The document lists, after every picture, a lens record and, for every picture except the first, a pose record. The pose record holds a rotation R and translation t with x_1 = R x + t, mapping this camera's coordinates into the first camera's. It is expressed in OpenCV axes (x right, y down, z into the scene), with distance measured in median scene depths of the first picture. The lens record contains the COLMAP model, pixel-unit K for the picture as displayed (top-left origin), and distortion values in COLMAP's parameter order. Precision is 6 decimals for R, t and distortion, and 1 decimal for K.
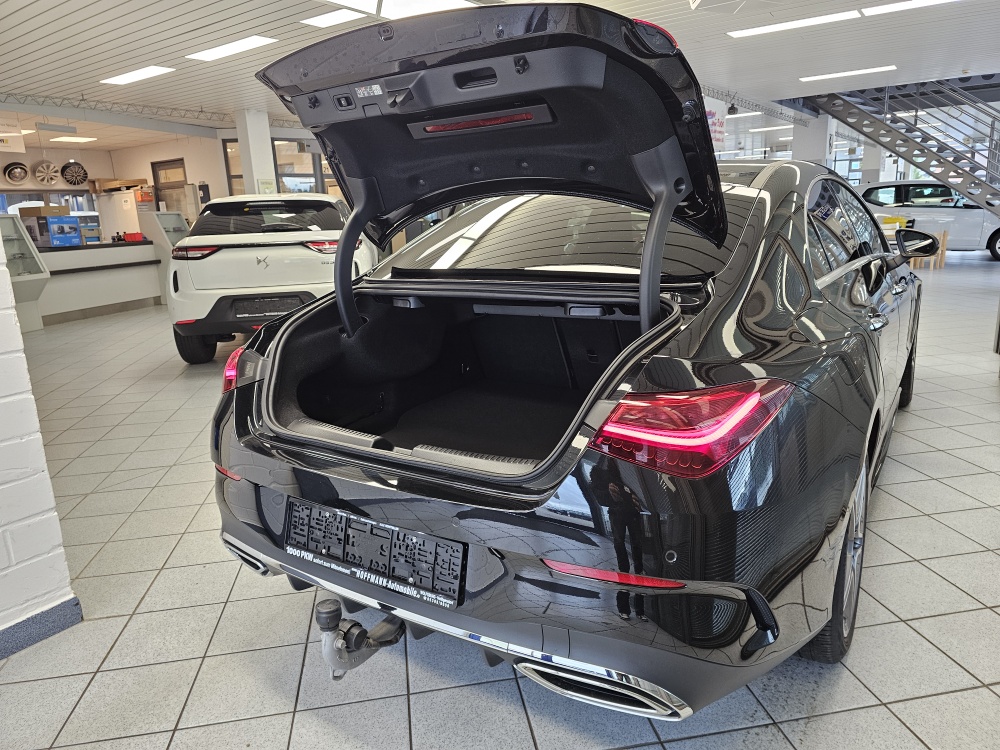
lens RADIAL K [[678.4, 0, 498.8], [0, 678.4, 347.6], [0, 0, 1]] dist [0.002357, -0.003007]
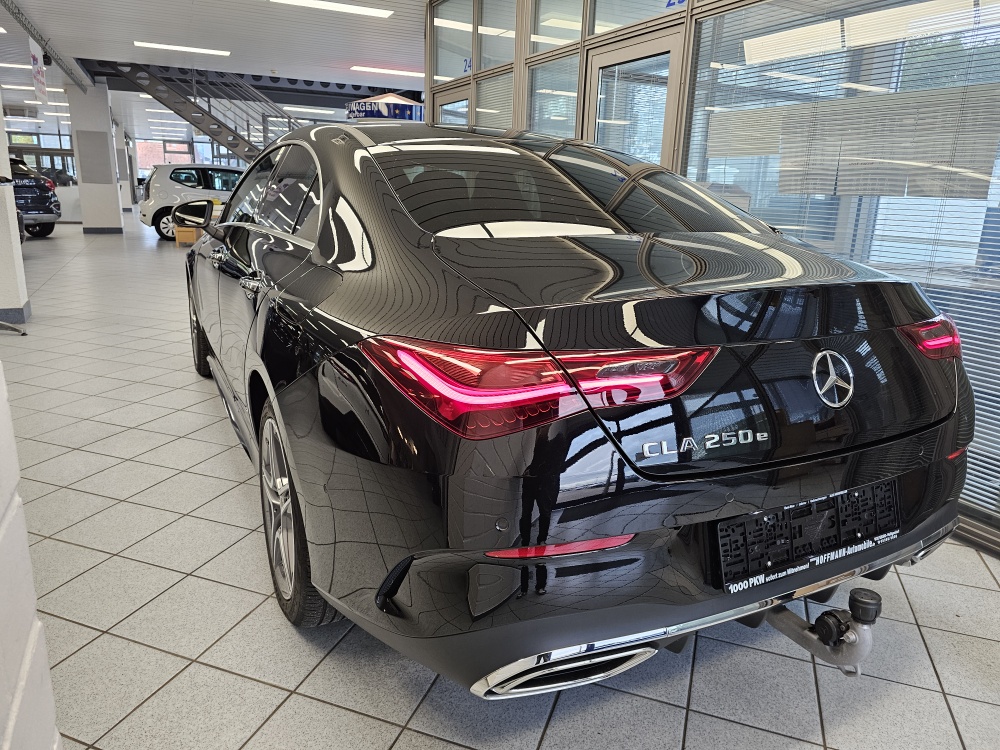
lens RADIAL K [[678.4, 0, 498.8], [0, 678.4, 347.6], [0, 0, 1]] dist [0.002357, -0.003007]
pose [[0.496220, -0.139929, 0.856846, -1.076929], [0.119175, 0.988562, 0.092422, -0.070455], [-0.859978, 0.056253, 0.507221, 0.847014]]
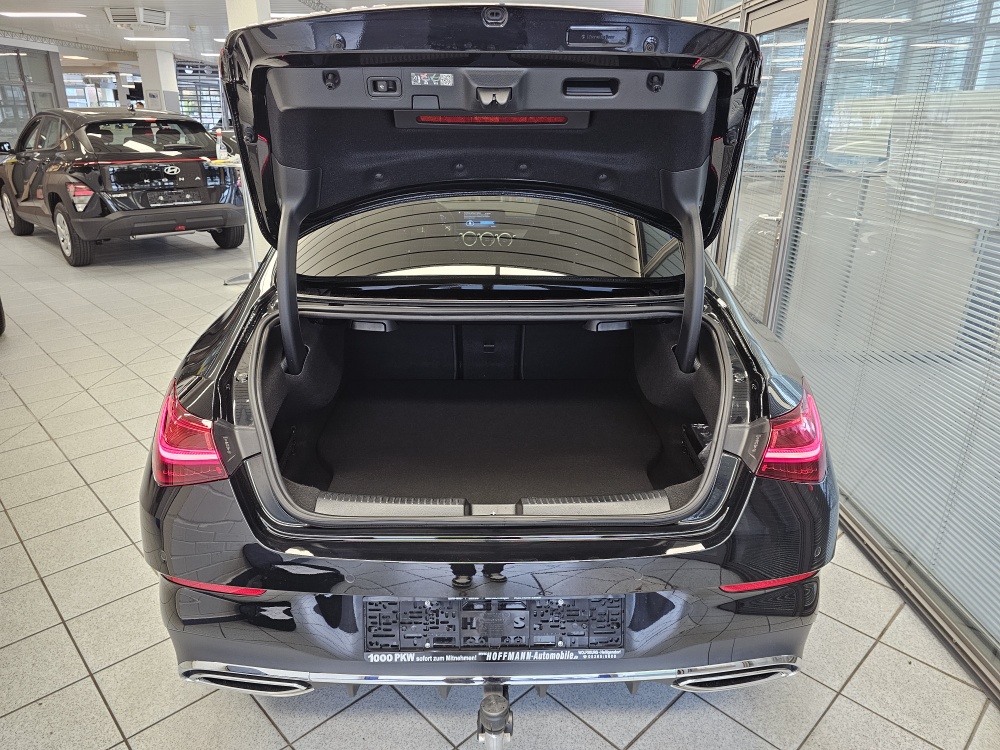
lens RADIAL K [[666.2, 0, 495.1], [0, 666.2, 372.0], [0, 0, 1]] dist [0.059795, -0.088340]
pose [[0.825477, -0.145161, 0.545450, -0.594041], [0.066416, 0.984631, 0.161526, -0.166050], [-0.560515, -0.097110, 0.822431, 0.292718]]
